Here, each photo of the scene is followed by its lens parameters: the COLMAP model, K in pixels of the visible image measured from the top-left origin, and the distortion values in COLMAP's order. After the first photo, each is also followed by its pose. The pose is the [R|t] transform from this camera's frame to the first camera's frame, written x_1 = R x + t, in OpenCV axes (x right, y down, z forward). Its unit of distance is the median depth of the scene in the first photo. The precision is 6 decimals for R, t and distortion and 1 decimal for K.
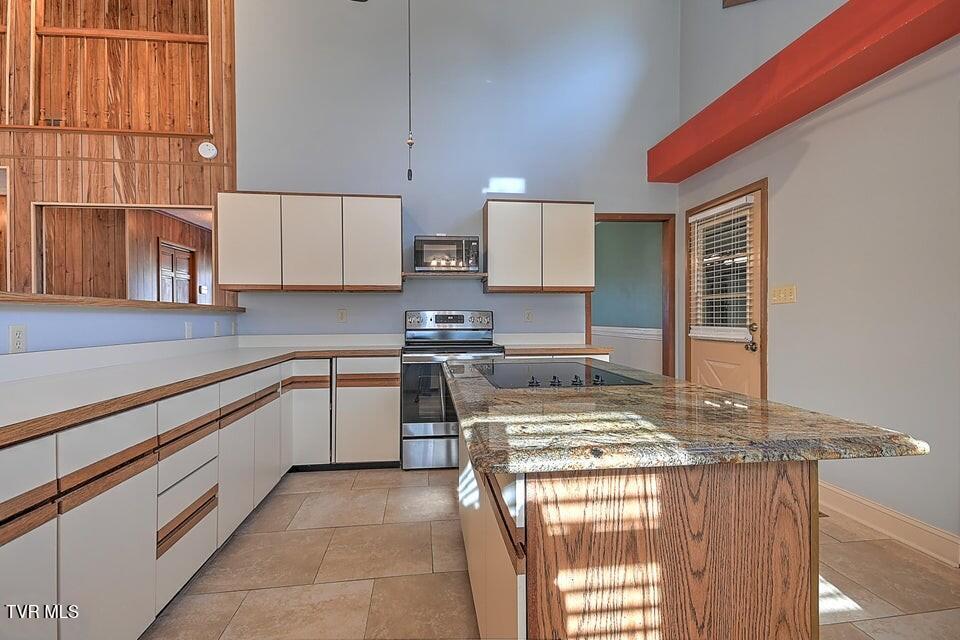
lens RADIAL K [[439.1, 0, 478.2], [0, 439.1, 318.6], [0, 0, 1]] dist [0.018984, -0.009152]
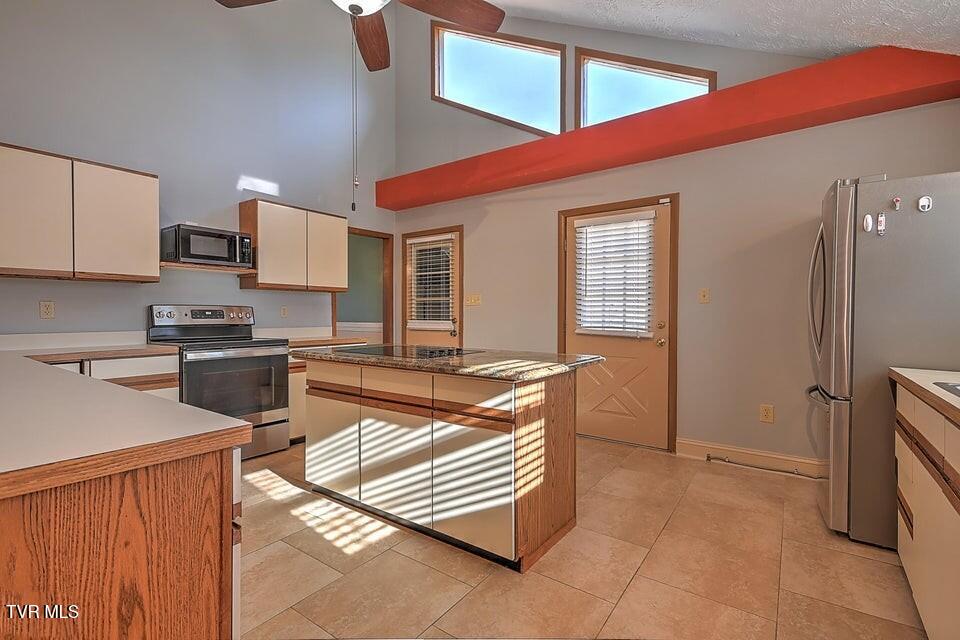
lens RADIAL K [[439.1, 0, 473.6], [0, 439.1, 318.7], [0, 0, 1]] dist [0.018984, -0.009152]
pose [[0.689208, -0.003036, 0.724557, -0.417514], [-0.003260, 0.999968, 0.007291, 0.001789], [-0.724556, -0.007387, 0.689176, -0.091752]]
